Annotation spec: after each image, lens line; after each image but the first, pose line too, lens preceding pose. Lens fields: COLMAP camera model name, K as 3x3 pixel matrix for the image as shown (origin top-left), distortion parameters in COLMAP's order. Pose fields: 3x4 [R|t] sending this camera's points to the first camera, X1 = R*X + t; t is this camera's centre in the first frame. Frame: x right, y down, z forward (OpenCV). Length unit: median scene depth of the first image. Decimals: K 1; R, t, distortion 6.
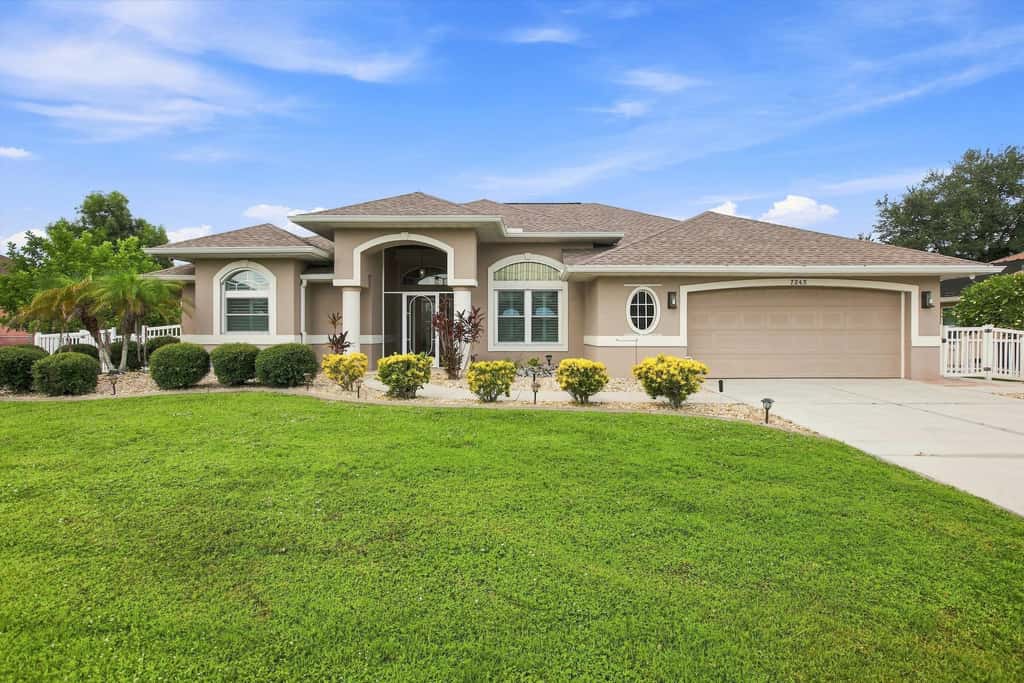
lens RADIAL K [[514.8, 0, 511.7], [0, 514.8, 336.6], [0, 0, 1]] dist [-0.003383, -0.000185]
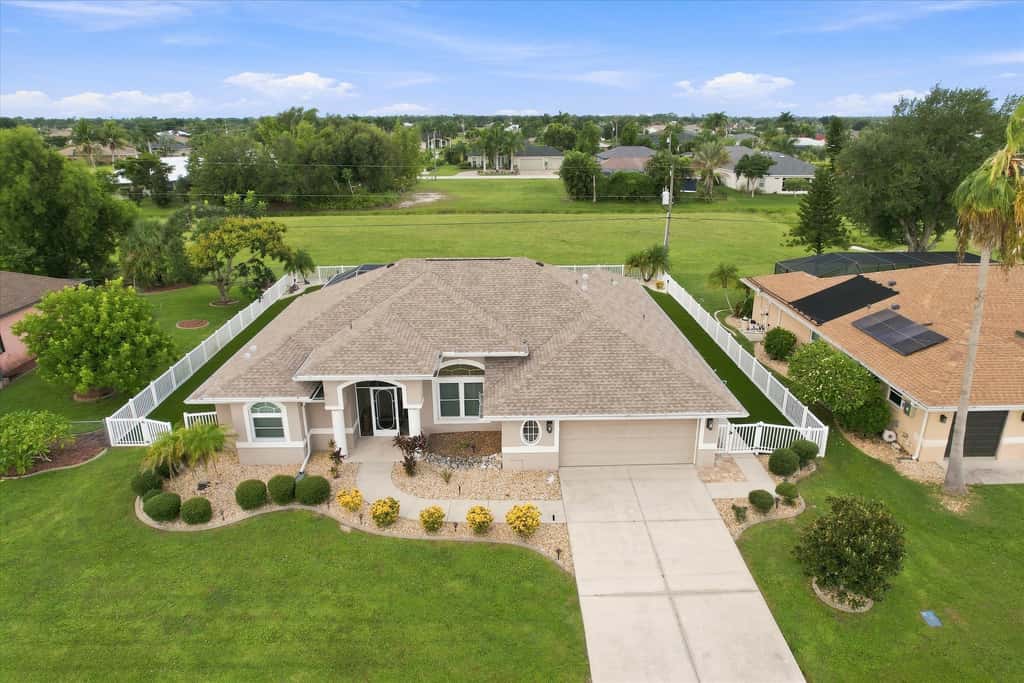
lens RADIAL K [[651.7, 0, 512.0], [0, 651.7, 341.5], [0, 0, 1]] dist [-0.060505, 0.054976]
pose [[0.998986, -0.021604, 0.039511, 0.125513], [0.007544, 0.945297, 0.326124, -0.946116], [-0.044395, -0.325495, 0.944501, -0.762005]]
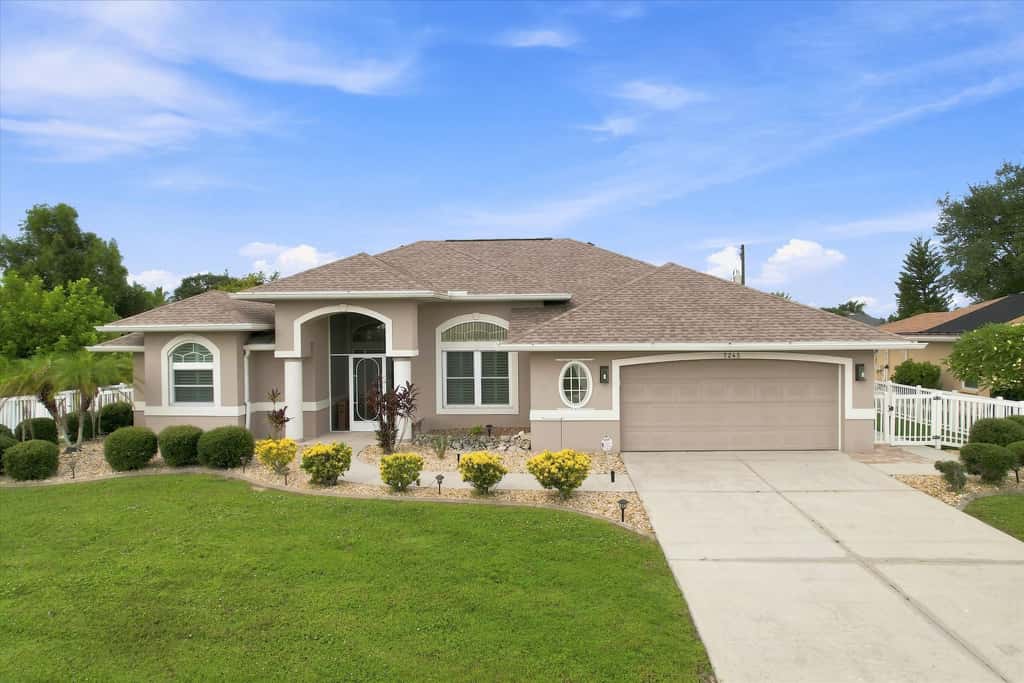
lens RADIAL K [[651.7, 0, 512.0], [0, 651.7, 341.5], [0, 0, 1]] dist [-0.060505, 0.054976]
pose [[0.998985, -0.008294, -0.044282, 0.187640], [0.008700, 0.999922, 0.008994, -0.146615], [0.044204, -0.009370, 0.998979, -0.268497]]
